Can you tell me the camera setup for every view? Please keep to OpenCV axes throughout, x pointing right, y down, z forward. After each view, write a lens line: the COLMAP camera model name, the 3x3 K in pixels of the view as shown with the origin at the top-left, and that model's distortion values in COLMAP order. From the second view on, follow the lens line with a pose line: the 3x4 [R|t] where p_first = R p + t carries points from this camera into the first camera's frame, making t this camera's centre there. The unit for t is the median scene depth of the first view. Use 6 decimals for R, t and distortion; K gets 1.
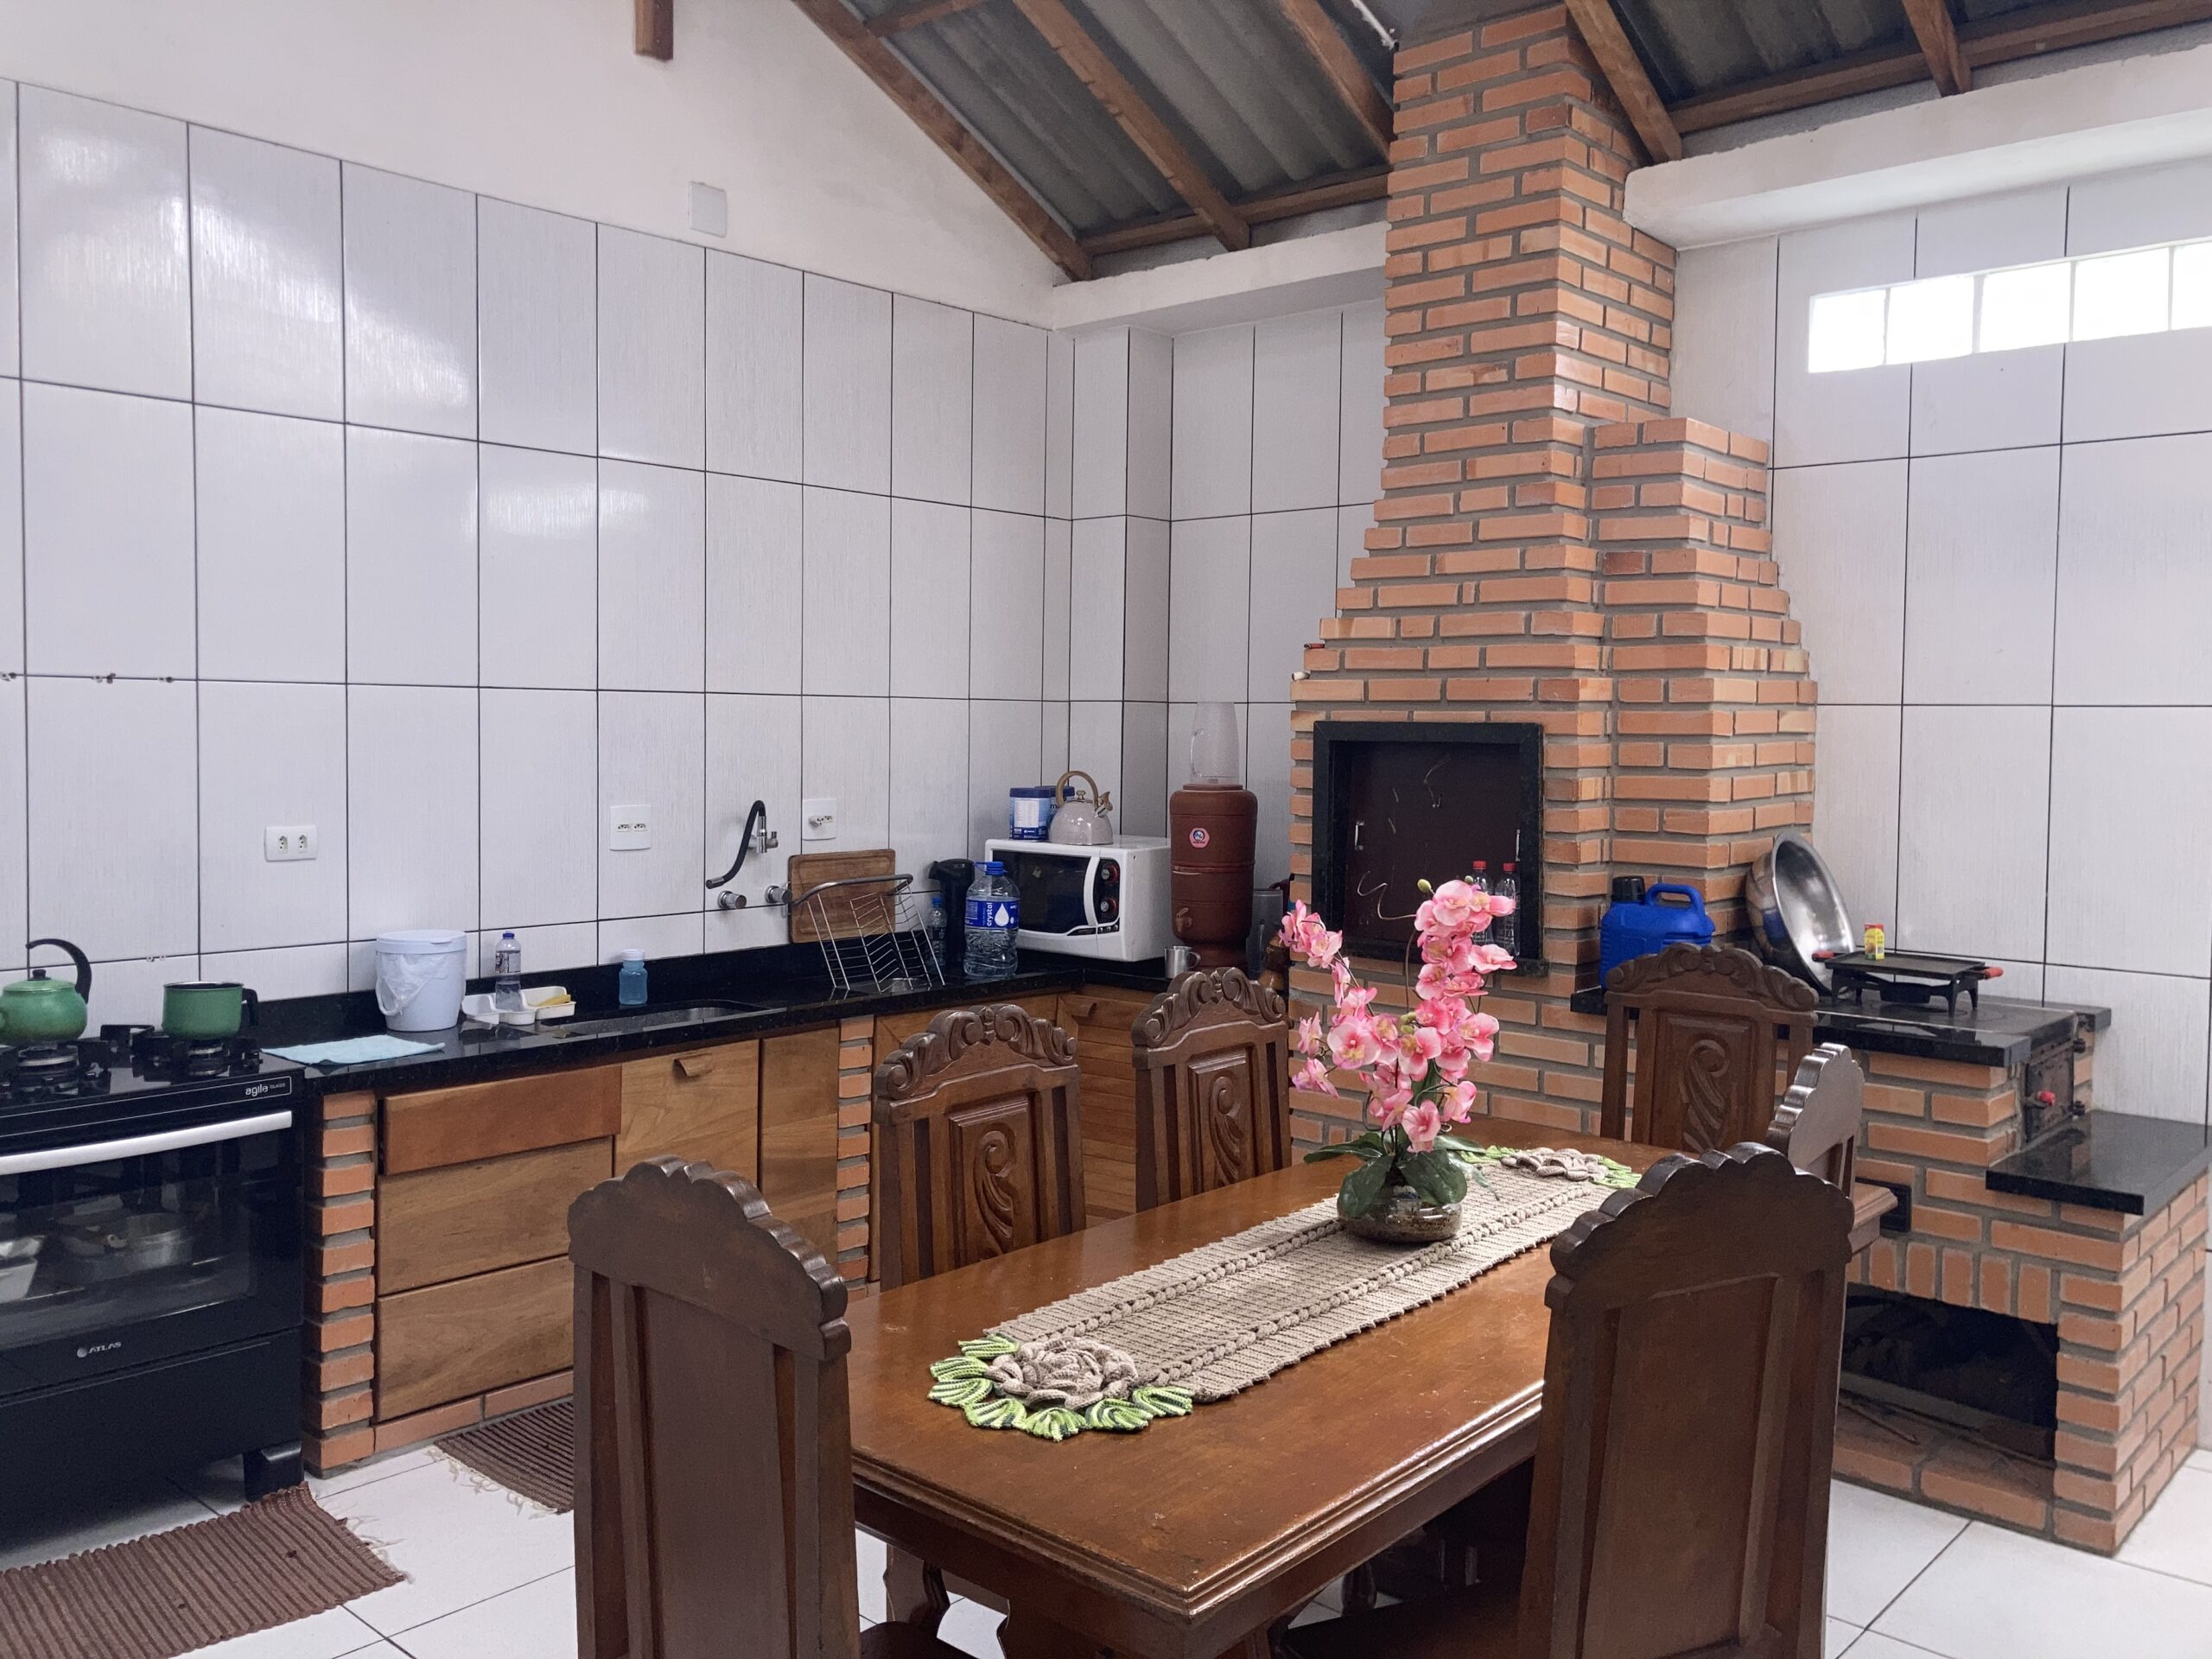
lens RADIAL K [[1739.8, 0, 1106.0], [0, 1739.8, 829.5], [0, 0, 1]] dist [-0.004105, -0.001234]
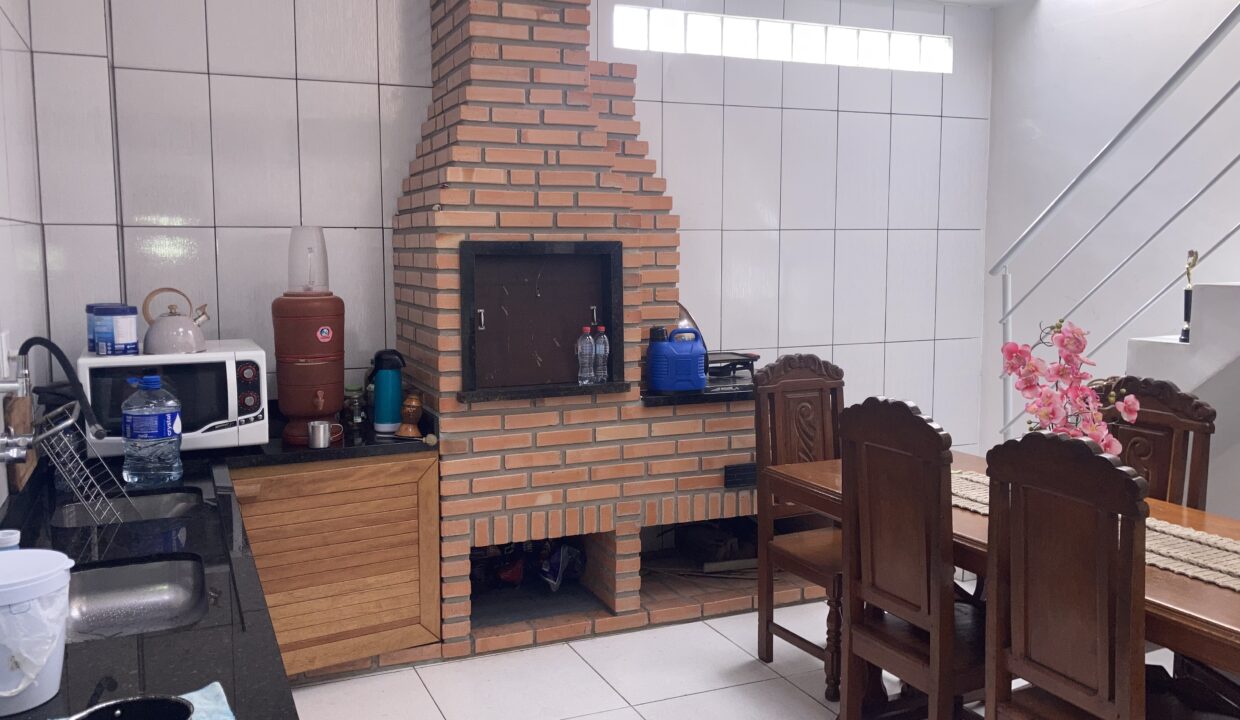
lens RADIAL K [[1030.7, 0, 621.5], [0, 1030.7, 341.5], [0, 0, 1]] dist [0.061162, -0.003171]
pose [[0.396292, -0.102903, 0.912340, -0.627268], [0.060802, 0.994459, 0.085755, -0.047179], [-0.916109, 0.021489, 0.400353, 0.573375]]
